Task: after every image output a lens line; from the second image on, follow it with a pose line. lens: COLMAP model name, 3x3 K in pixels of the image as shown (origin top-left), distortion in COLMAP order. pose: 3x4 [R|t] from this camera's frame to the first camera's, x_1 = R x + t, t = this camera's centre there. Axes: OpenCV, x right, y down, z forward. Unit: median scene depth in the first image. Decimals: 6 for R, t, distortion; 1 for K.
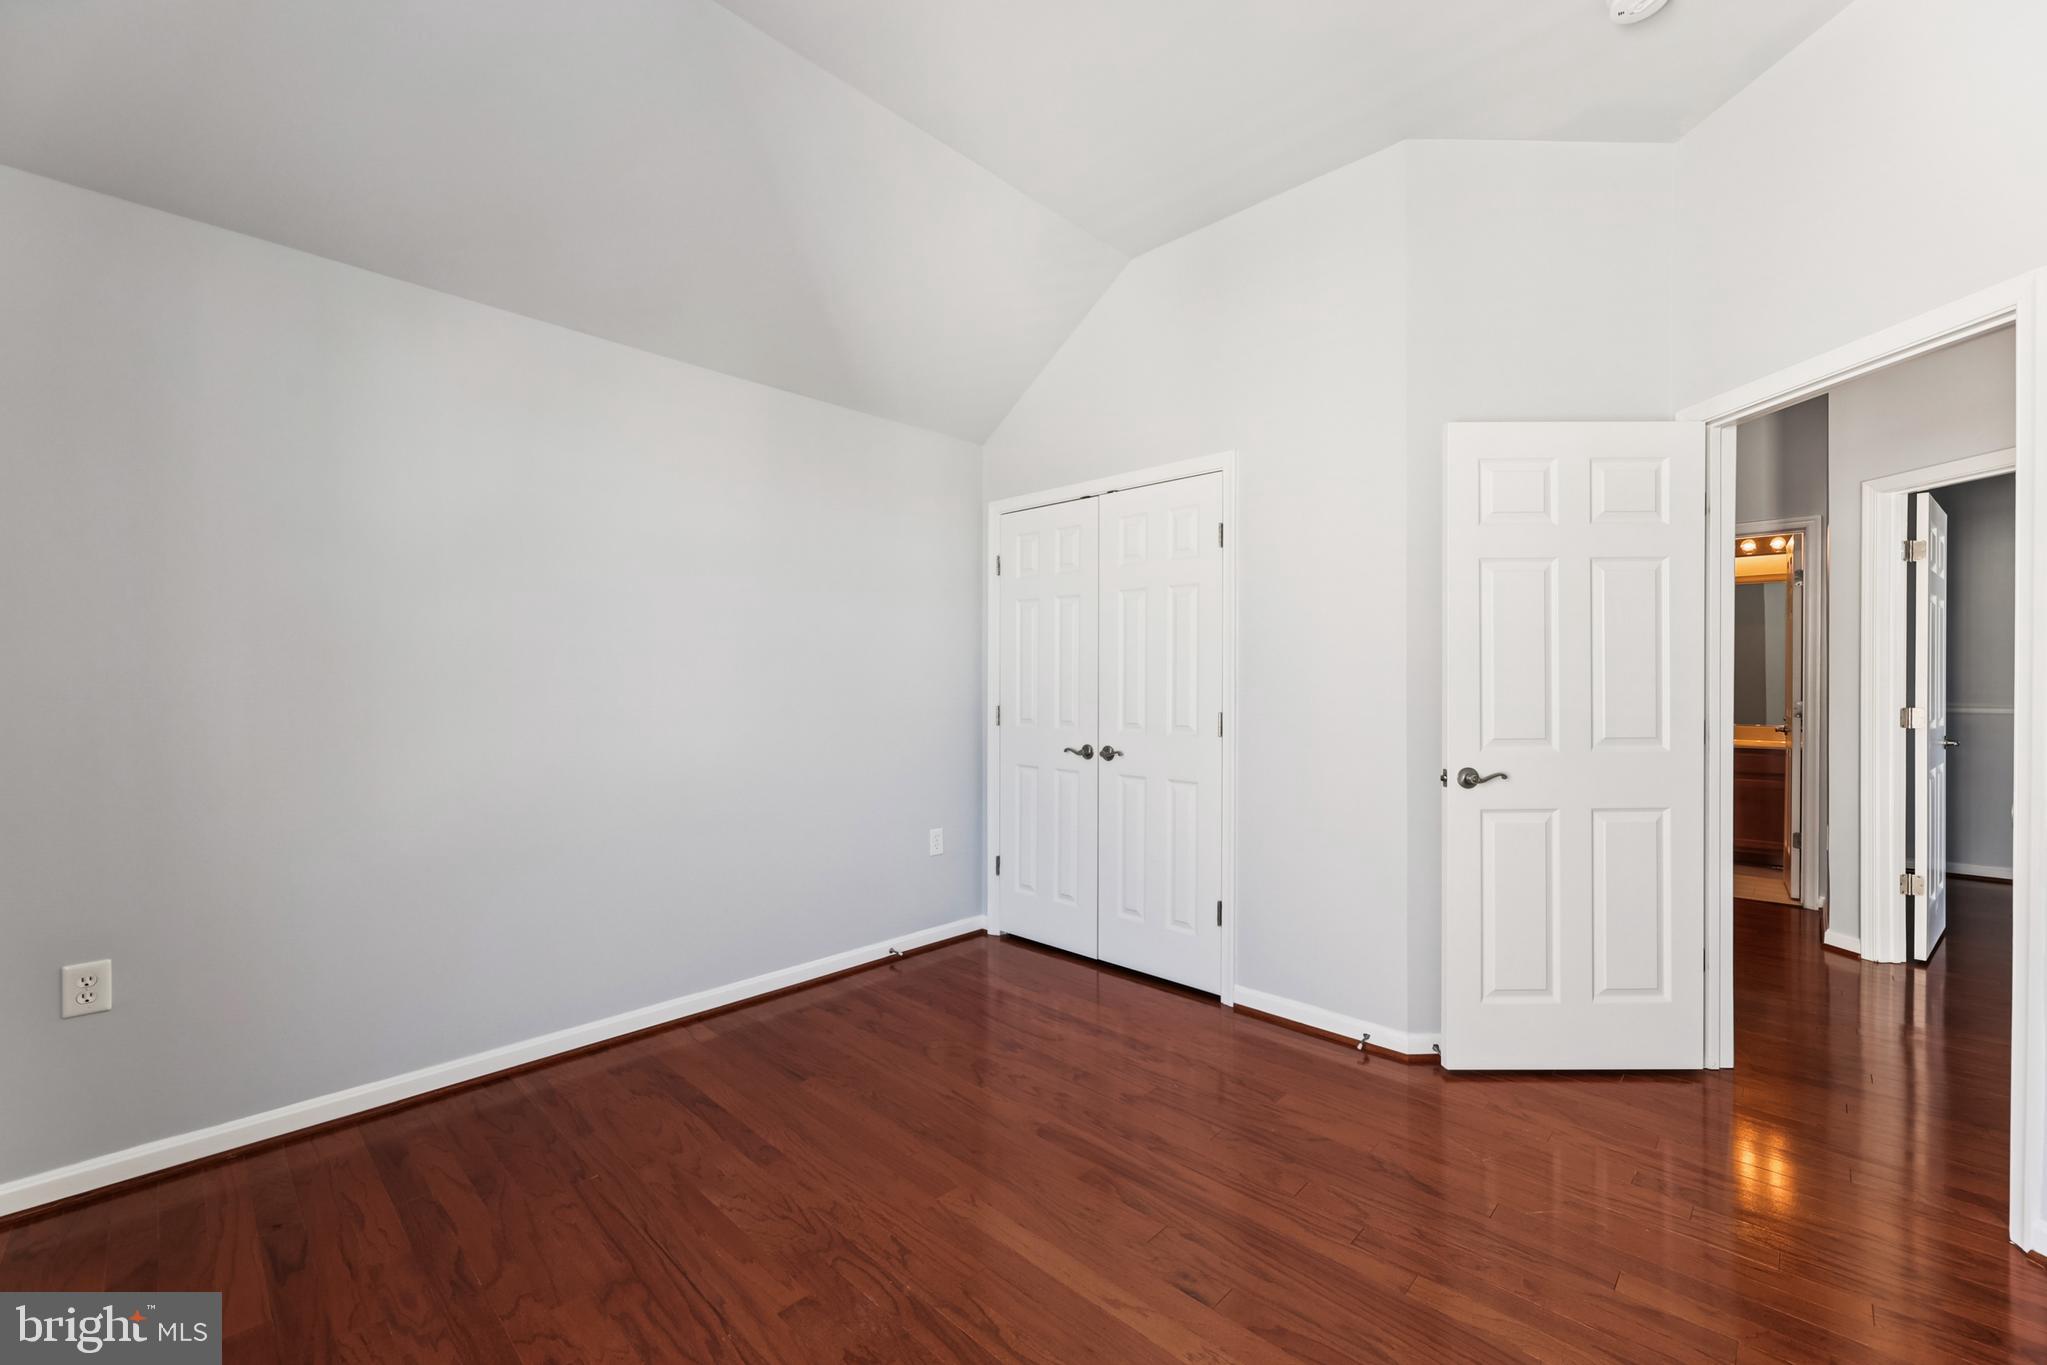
lens RADIAL K [[831.6, 0, 1010.5], [0, 831.6, 686.2], [0, 0, 1]] dist [-0.001176, 0.000282]
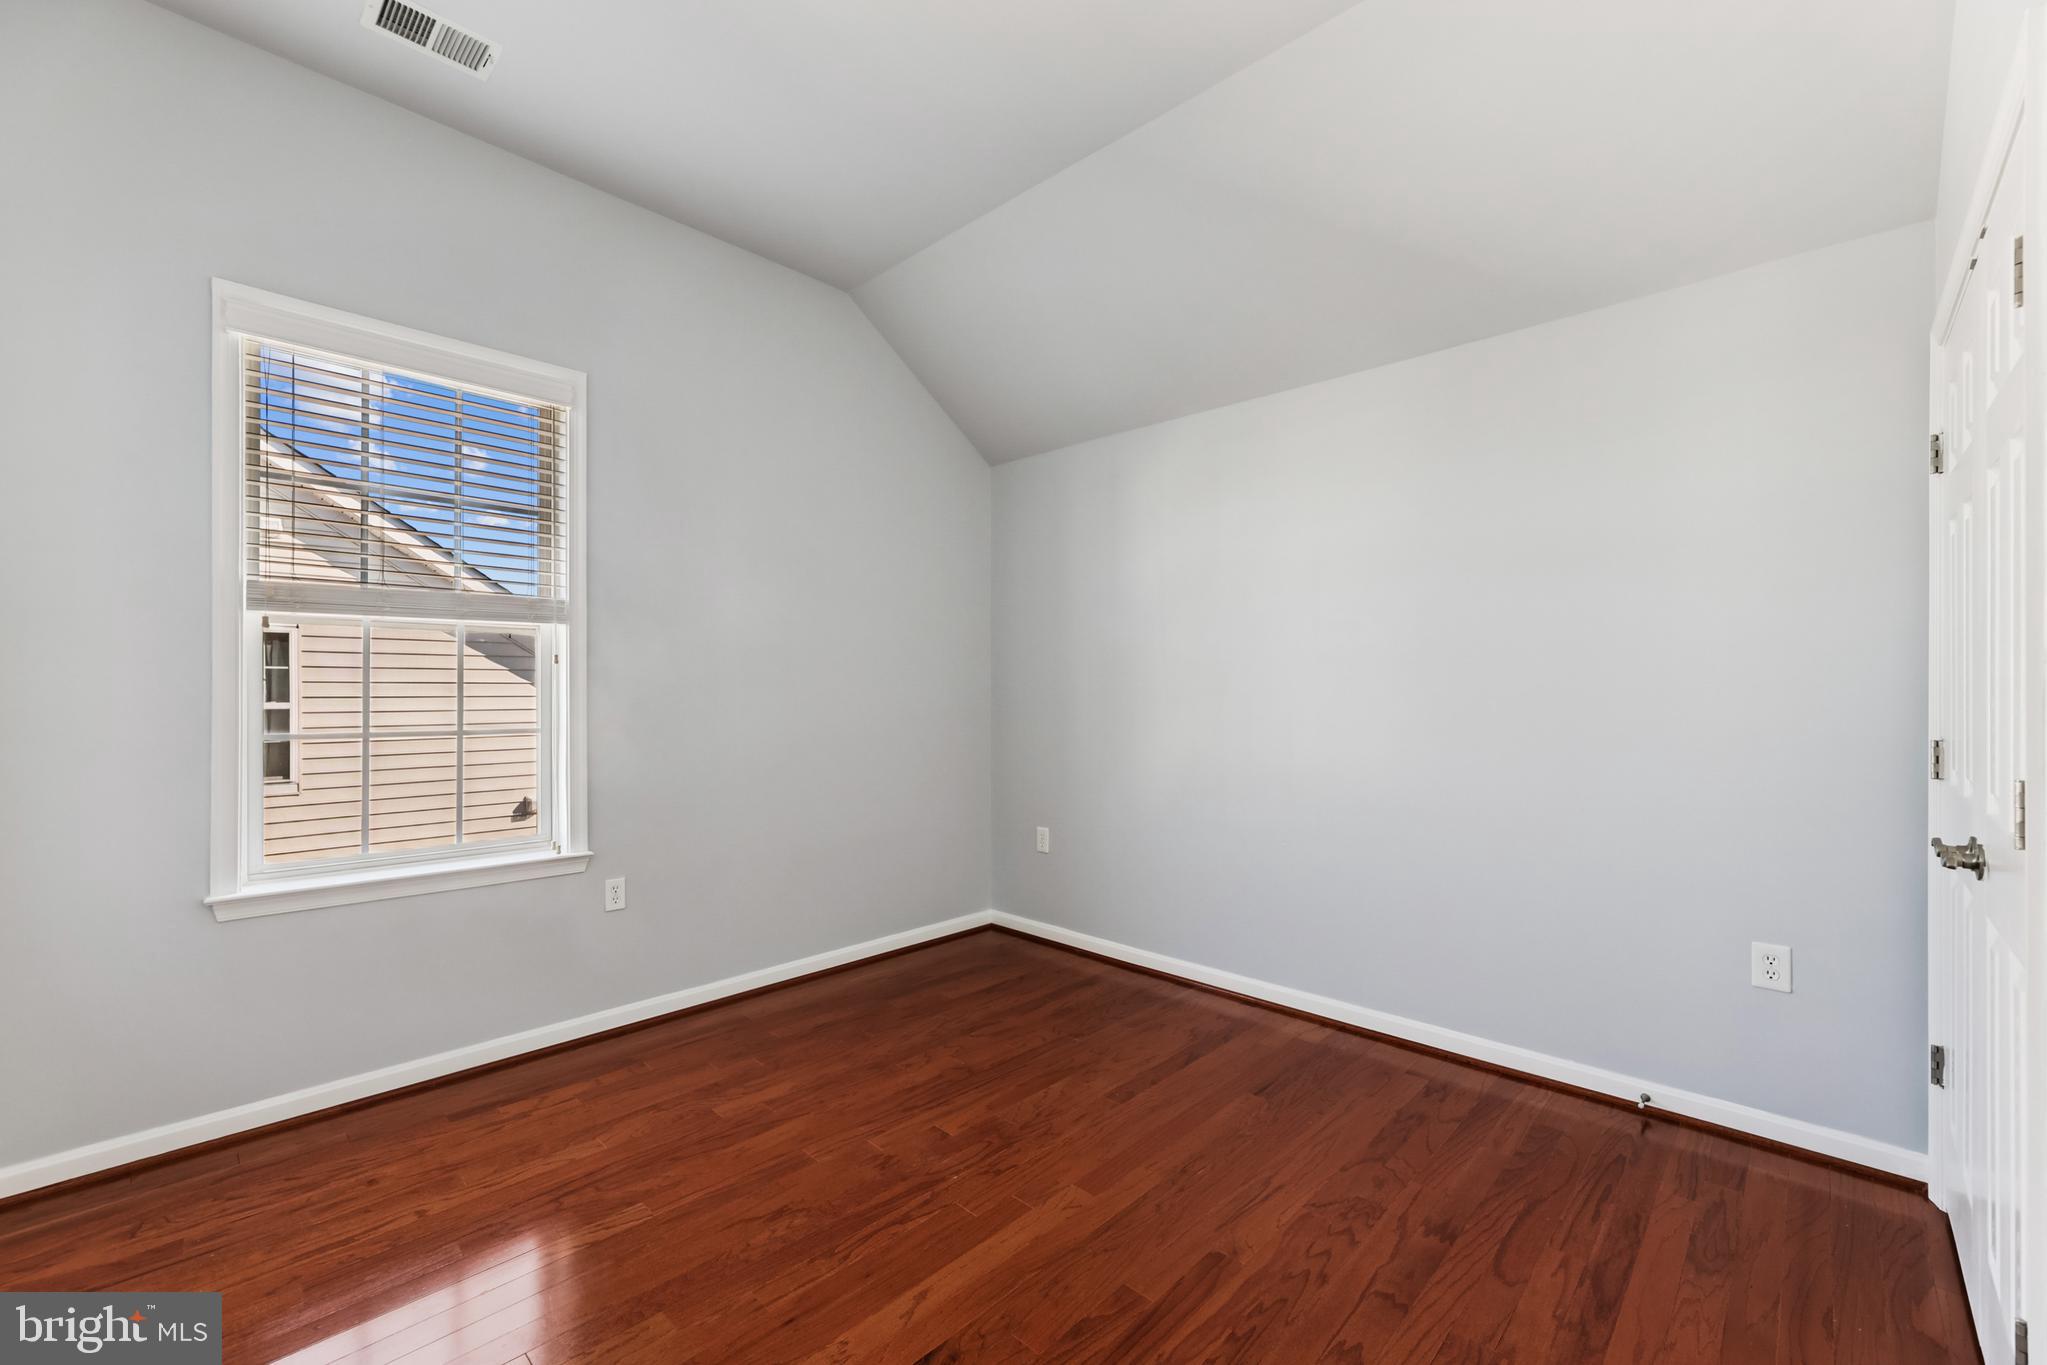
lens RADIAL K [[831.6, 0, 1010.5], [0, 831.6, 686.5], [0, 0, 1]] dist [-0.001176, 0.000282]
pose [[-0.008030, -0.007133, -0.999942, 0.766011], [0.000314, 0.999974, -0.007136, -0.004870], [0.999968, -0.000371, -0.008028, 0.738174]]
